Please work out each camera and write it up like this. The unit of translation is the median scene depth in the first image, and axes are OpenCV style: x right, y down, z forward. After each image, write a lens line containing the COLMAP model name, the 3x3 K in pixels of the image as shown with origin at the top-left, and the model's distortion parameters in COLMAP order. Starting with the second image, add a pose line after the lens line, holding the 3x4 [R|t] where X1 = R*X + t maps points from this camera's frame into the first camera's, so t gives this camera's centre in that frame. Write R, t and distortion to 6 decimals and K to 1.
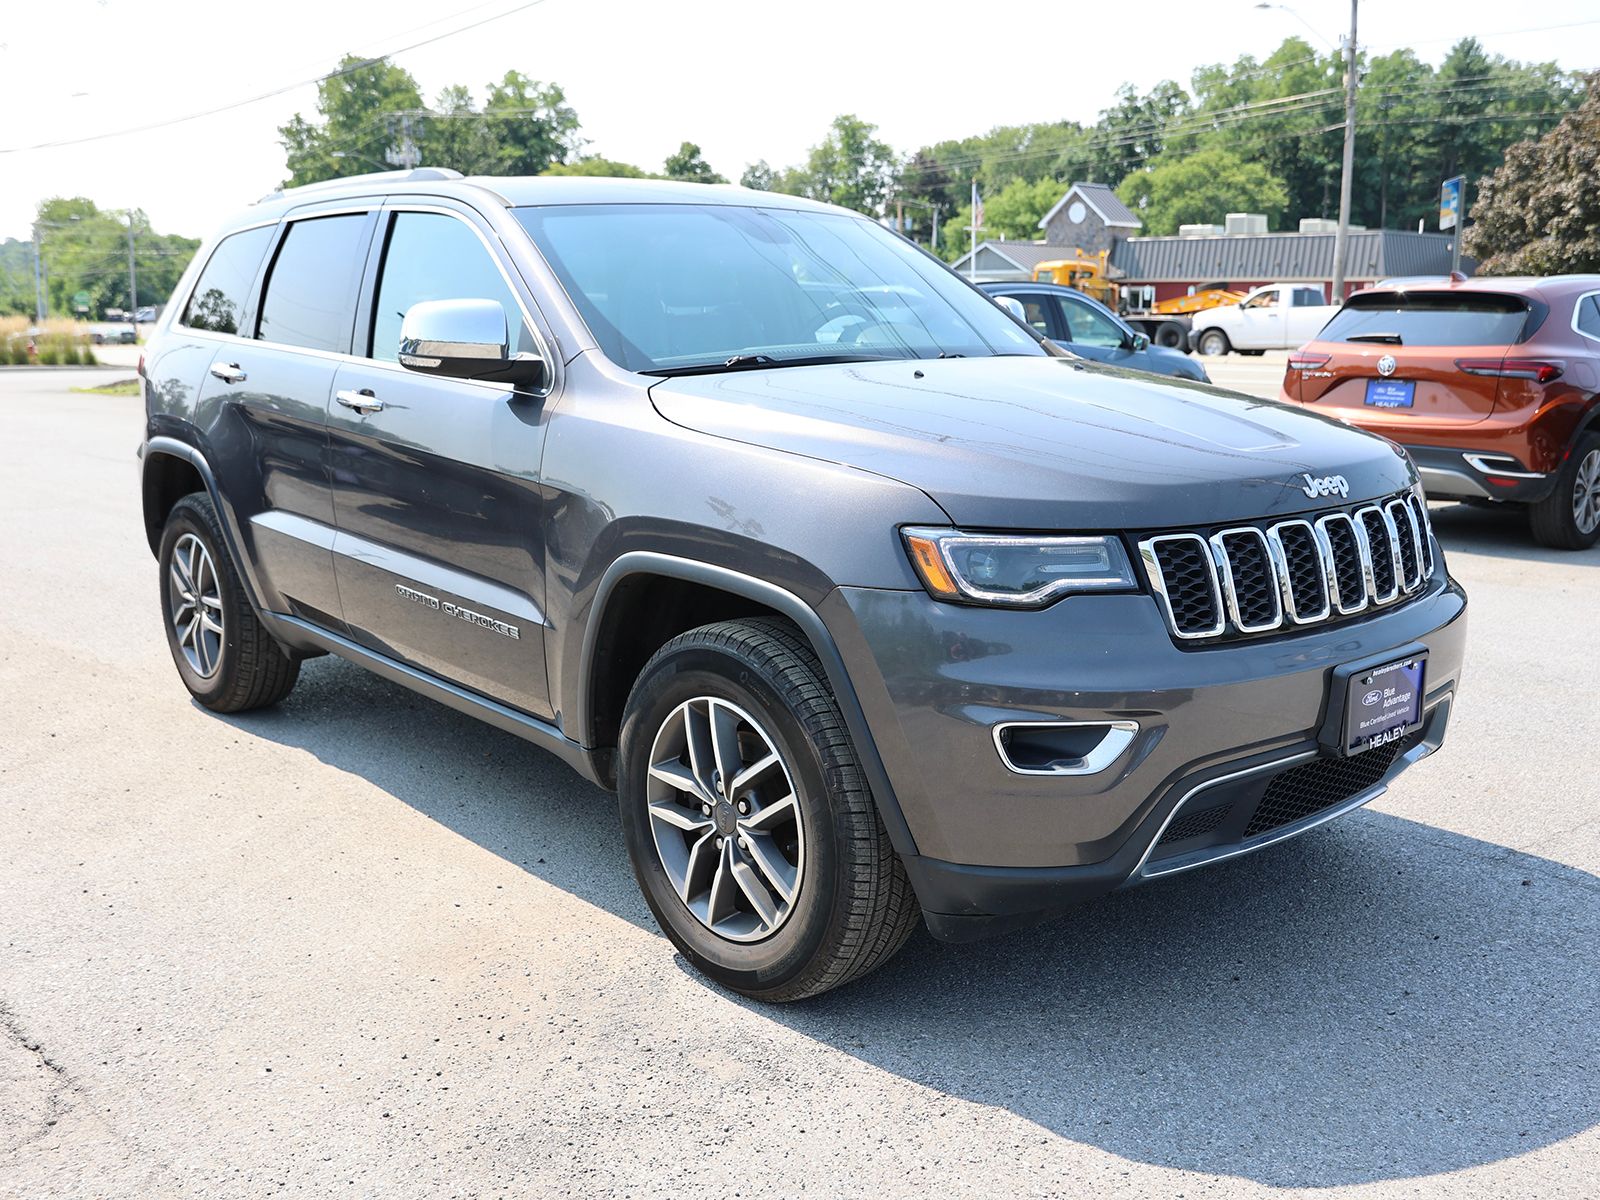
lens RADIAL K [[1459.5, 0, 790.3], [0, 1459.5, 597.6], [0, 0, 1]] dist [-0.085193, 0.121114]
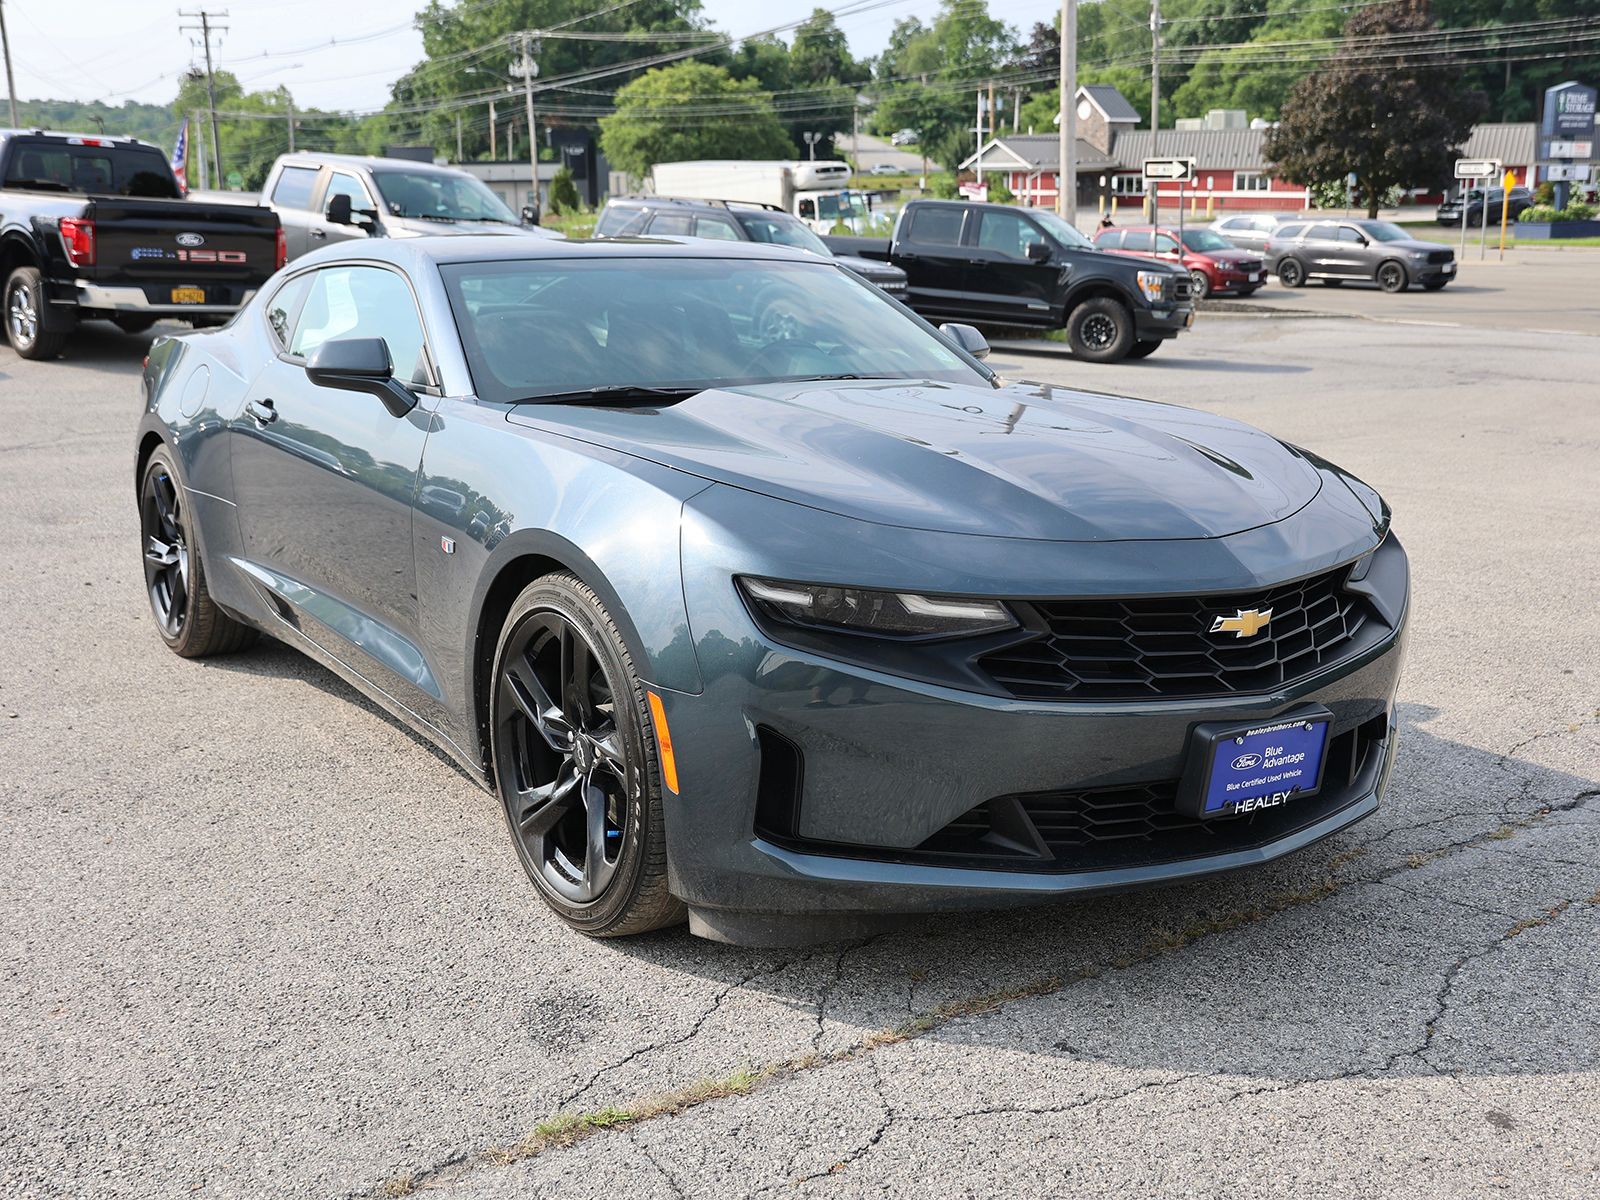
lens RADIAL K [[1852.3, 0, 779.4], [0, 1852.3, 601.8], [0, 0, 1]] dist [-0.028218, 0.088592]
pose [[0.990035, 0.018254, -0.139637, 0.104369], [-0.012713, 0.999100, 0.040470, 0.044372], [0.140250, -0.038291, 0.989375, -0.320132]]
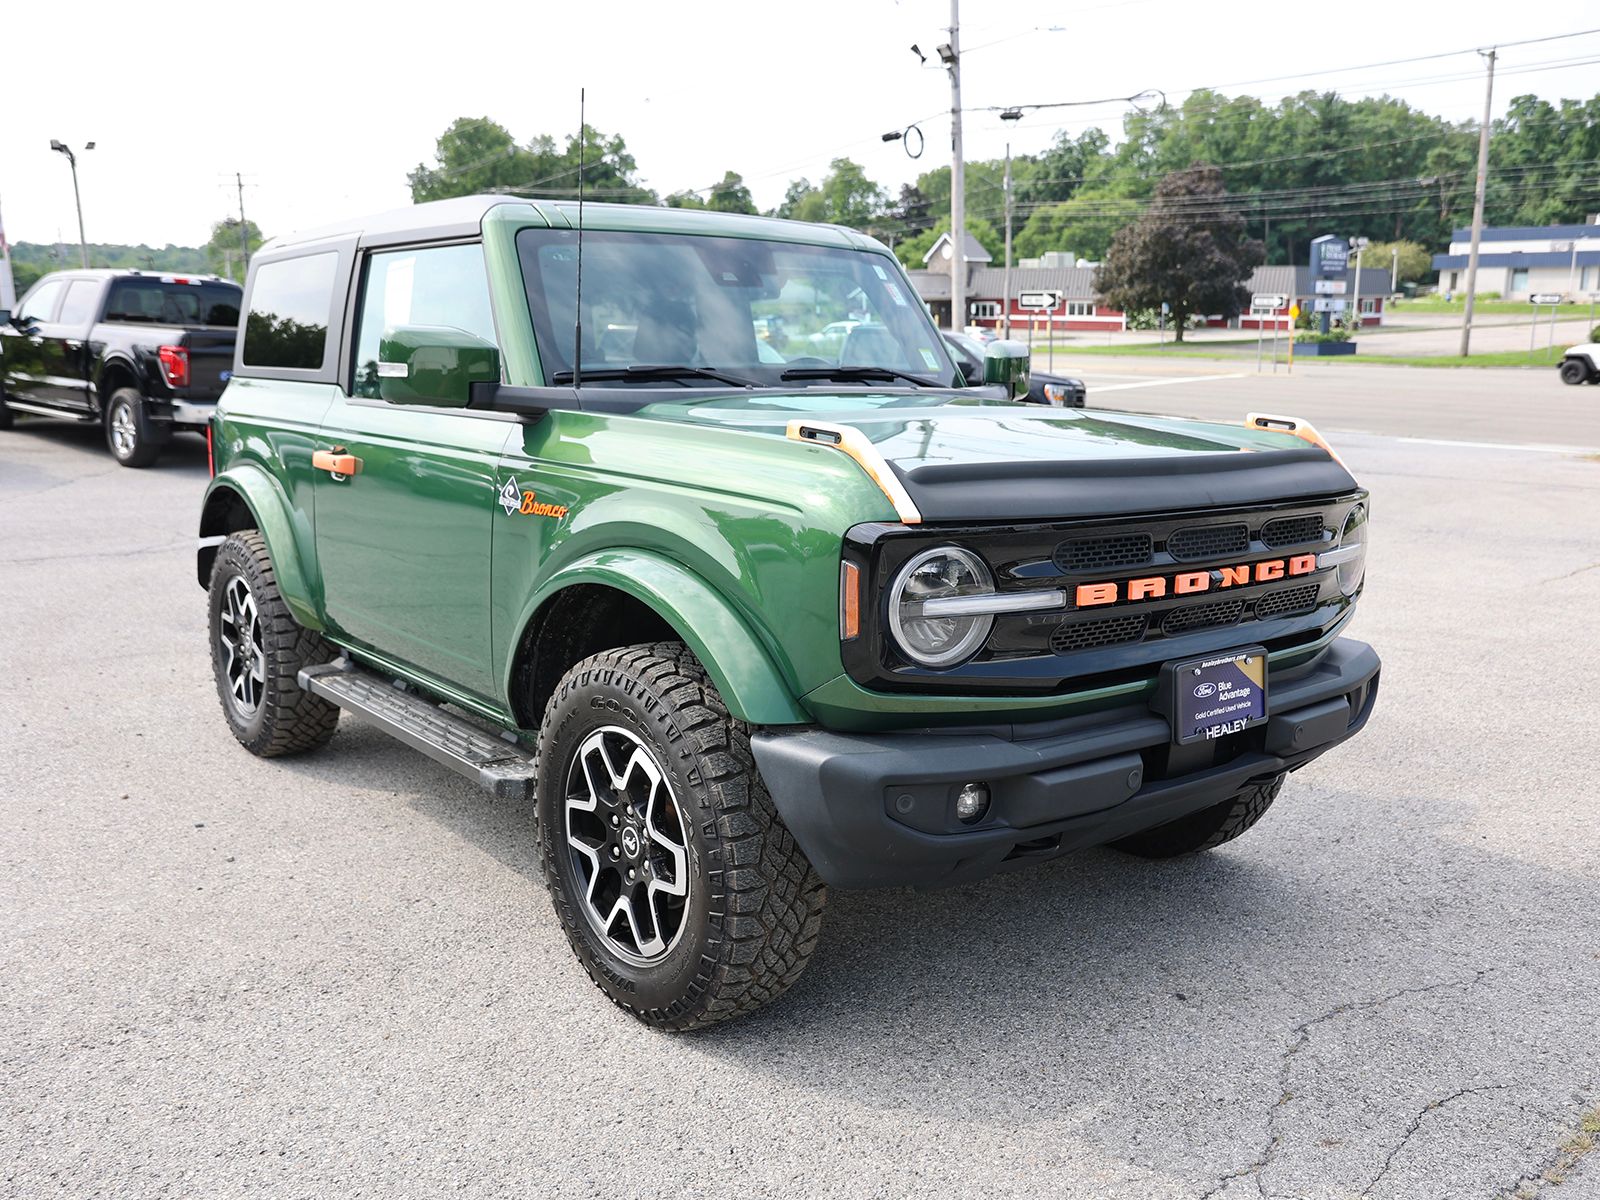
lens RADIAL K [[1487.4, 0, 800.0], [0, 1487.4, 600.0], [0, 0, 1]] dist [-0.098098, 0.099717]
pose [[0.997568, 0.002829, -0.069648, 0.094891], [-0.001977, 0.999922, 0.012301, 0.042146], [0.069678, -0.012134, 0.997496, -0.311785]]
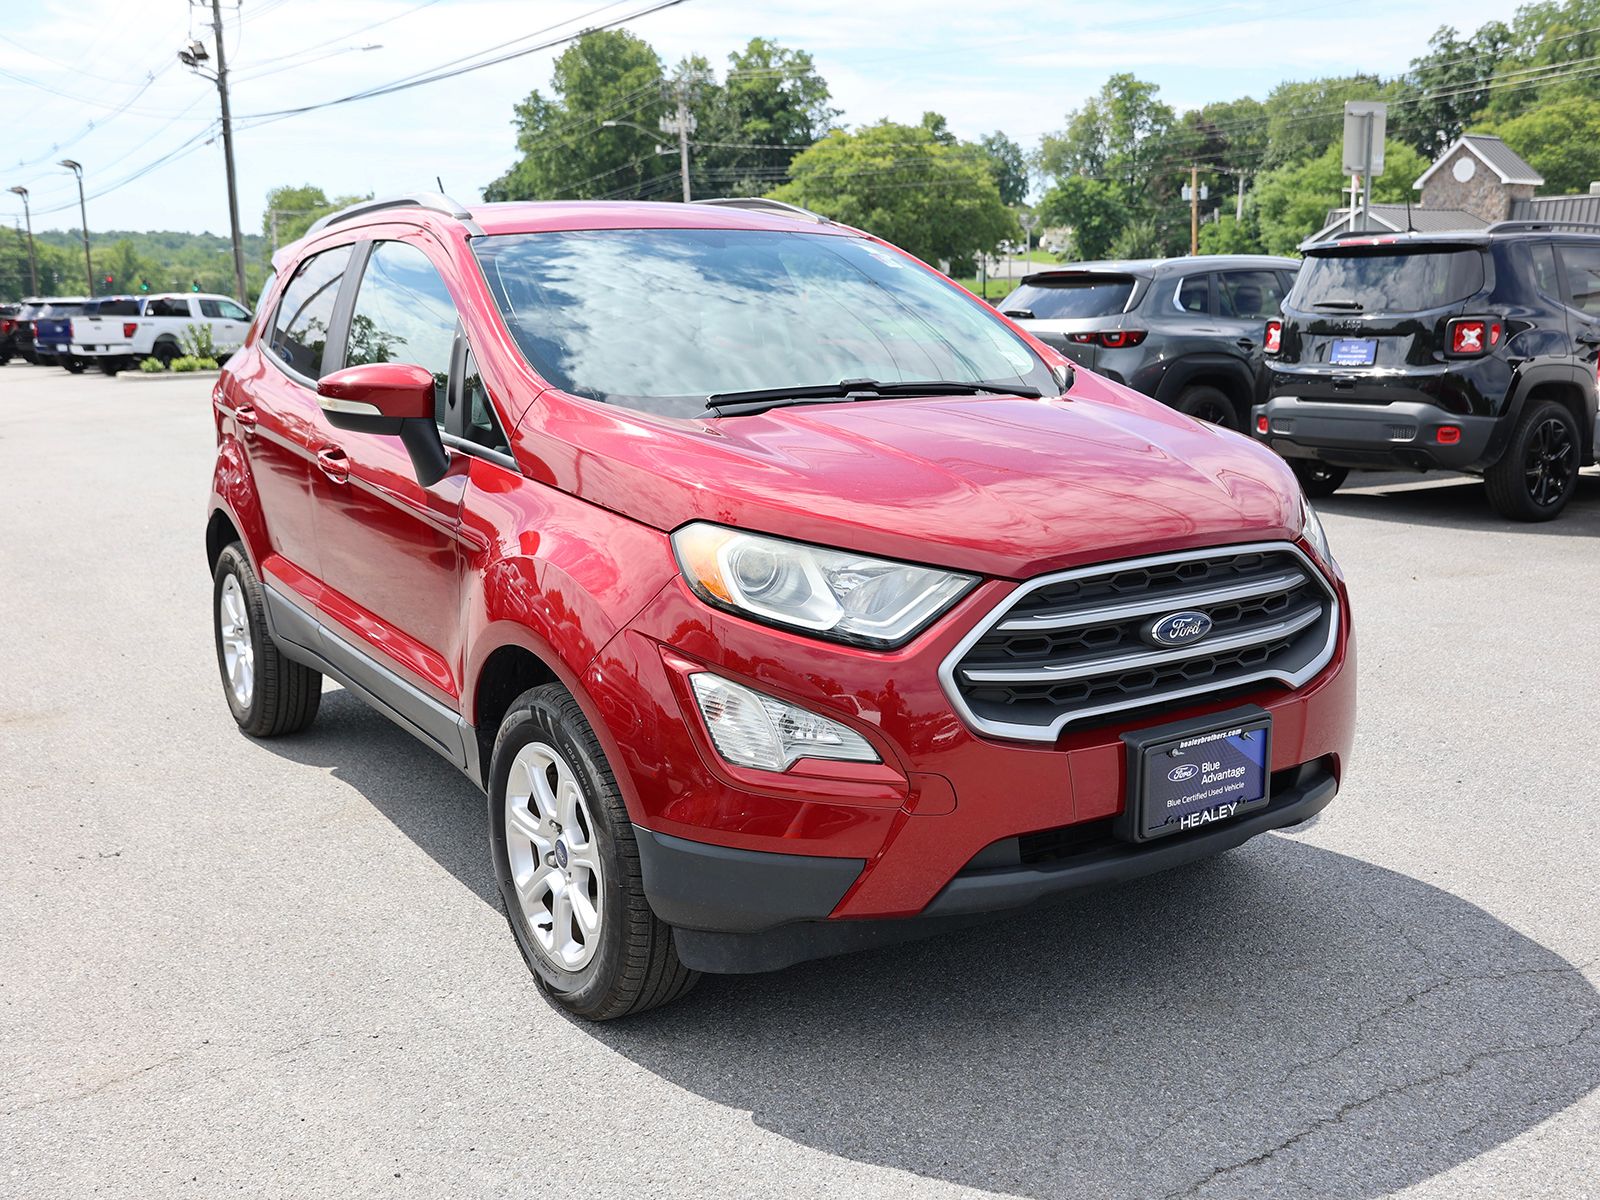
lens RADIAL K [[1459.5, 0, 790.3], [0, 1459.5, 597.6], [0, 0, 1]] dist [-0.085193, 0.121114]
pose [[0.992243, 0.009452, -0.123956, -0.053480], [-0.008030, 0.999896, 0.011963, -0.013121], [0.124056, -0.010875, 0.992216, 0.067537]]
